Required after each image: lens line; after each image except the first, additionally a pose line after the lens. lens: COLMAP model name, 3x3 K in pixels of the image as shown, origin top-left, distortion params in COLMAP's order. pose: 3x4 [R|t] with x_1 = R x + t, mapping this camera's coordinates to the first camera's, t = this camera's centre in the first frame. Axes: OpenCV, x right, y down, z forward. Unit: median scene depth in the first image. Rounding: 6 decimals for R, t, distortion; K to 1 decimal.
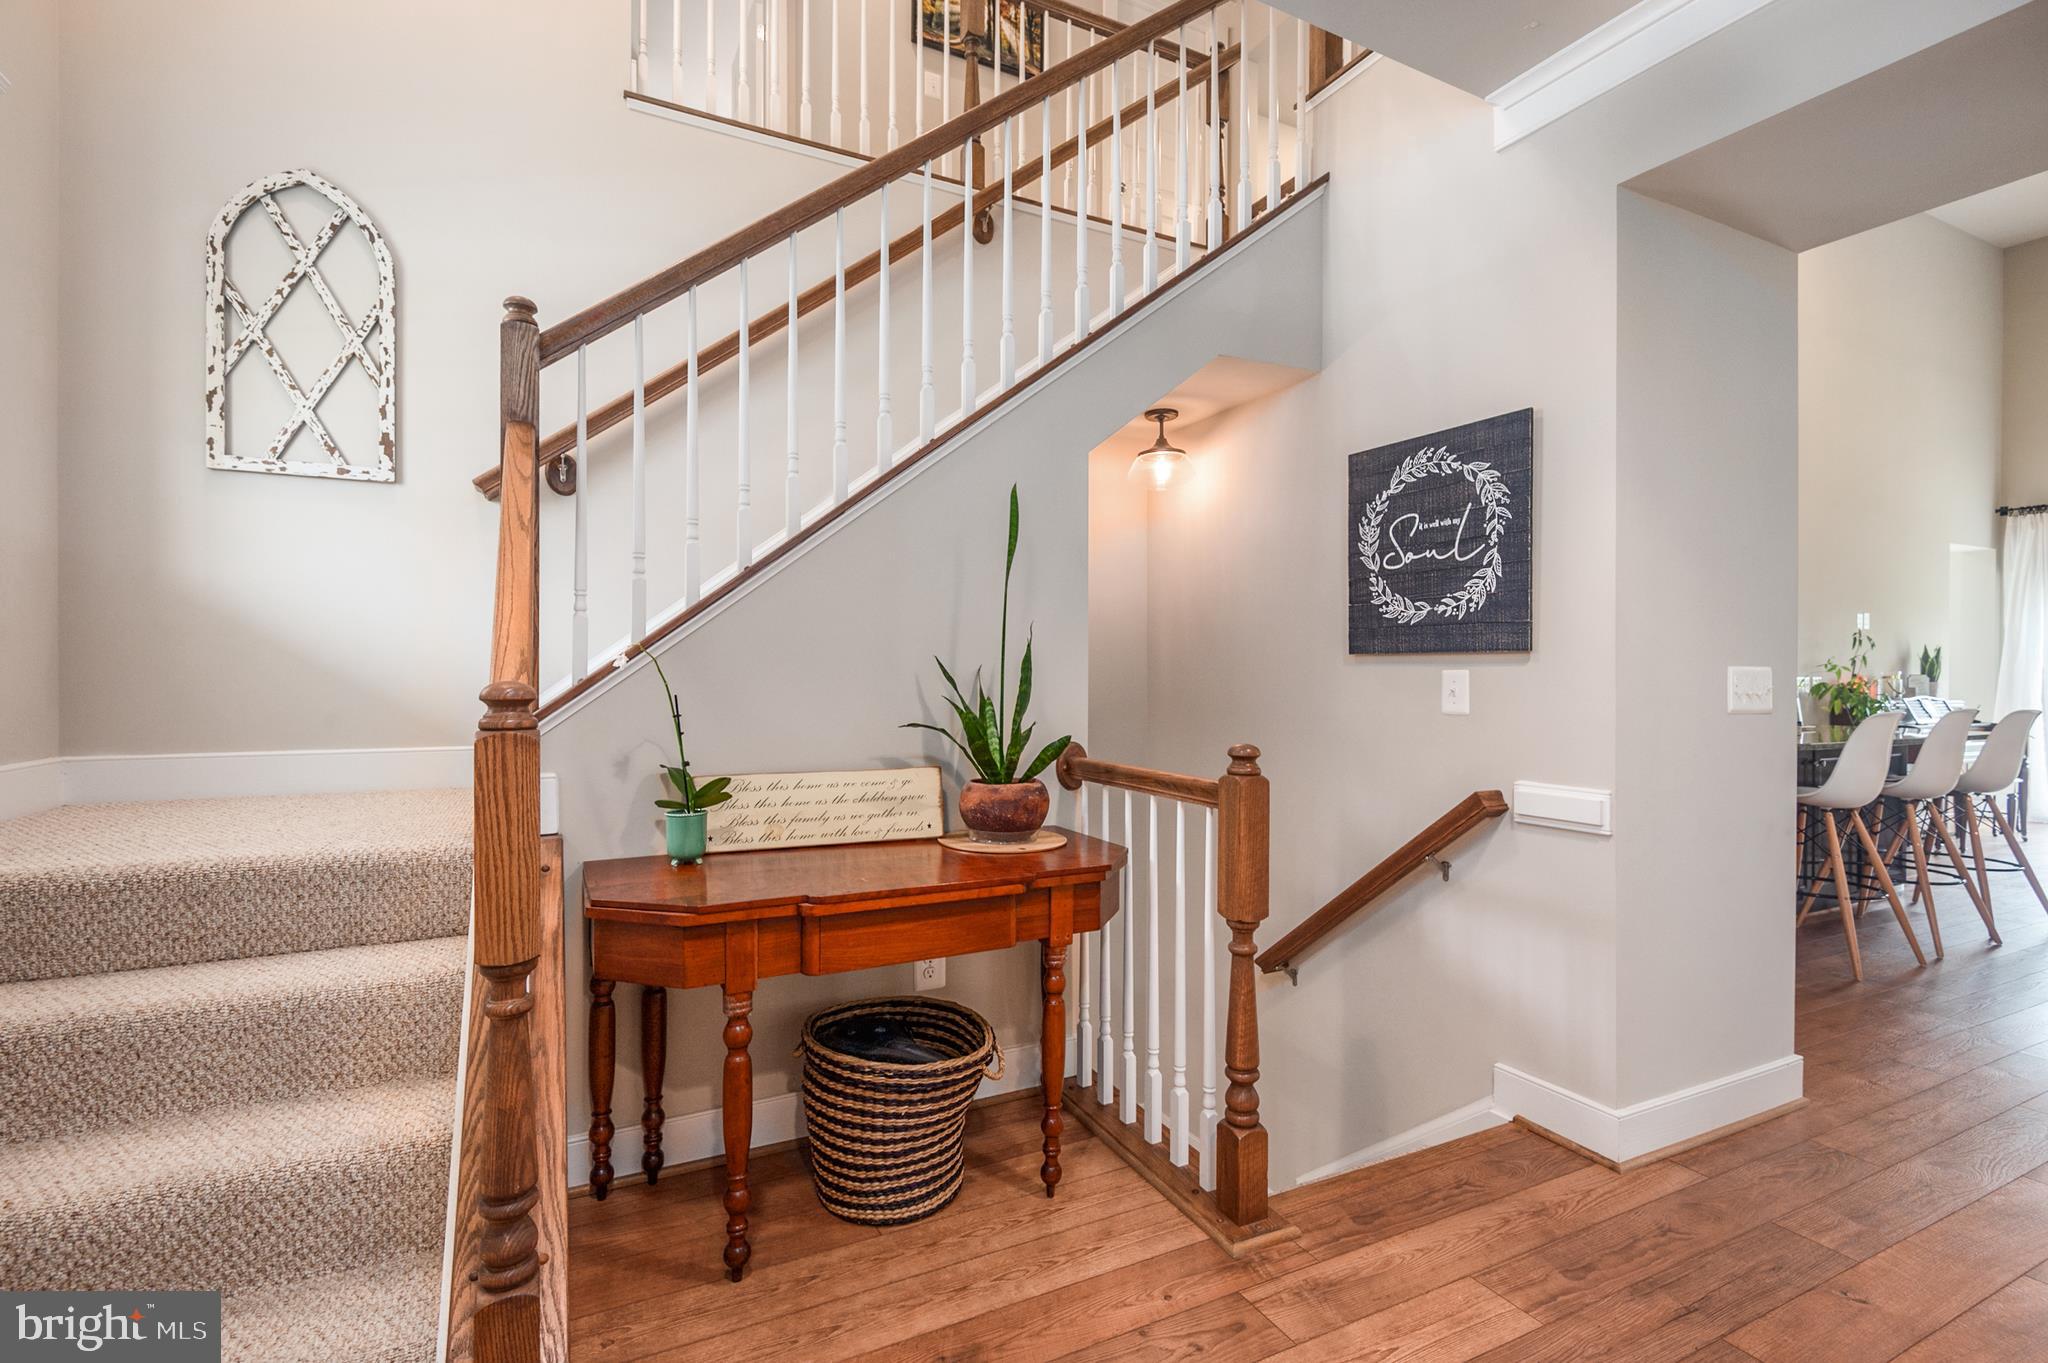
lens RADIAL K [[924.8, 0, 1005.6], [0, 924.8, 678.3], [0, 0, 1]] dist [0.005647, -0.006088]
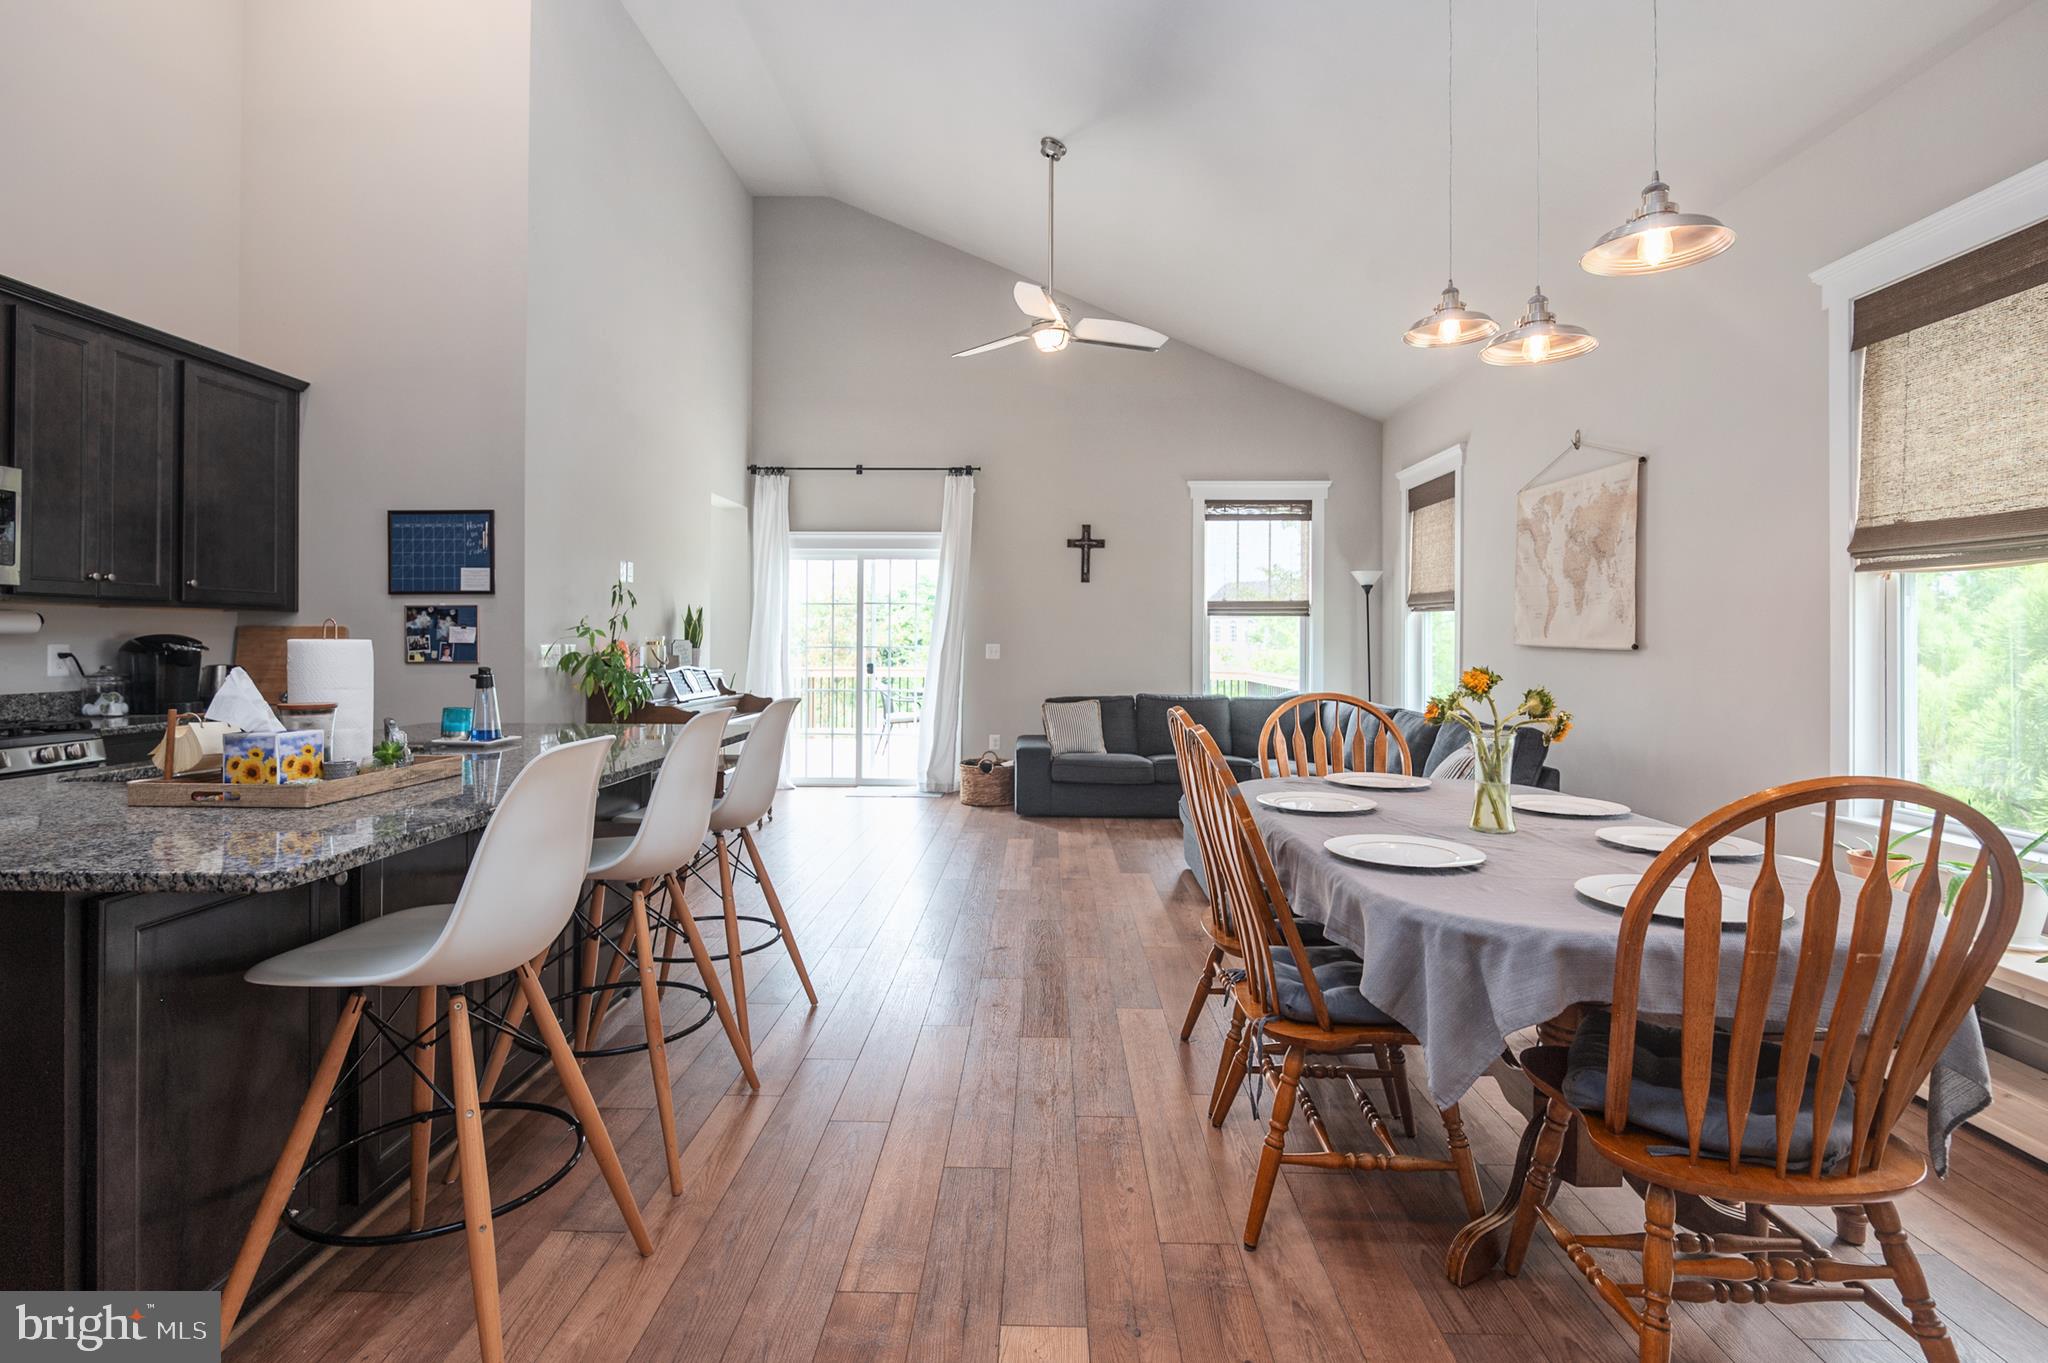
lens RADIAL K [[990.2, 0, 1033.7], [0, 990.2, 643.1], [0, 0, 1]] dist [0.002156, -0.009211]
pose [[0.449756, -0.004079, 0.893142, 0.903883], [-0.000520, 0.999988, 0.004828, -0.015836], [-0.893151, -0.002636, 0.449748, 0.854824]]
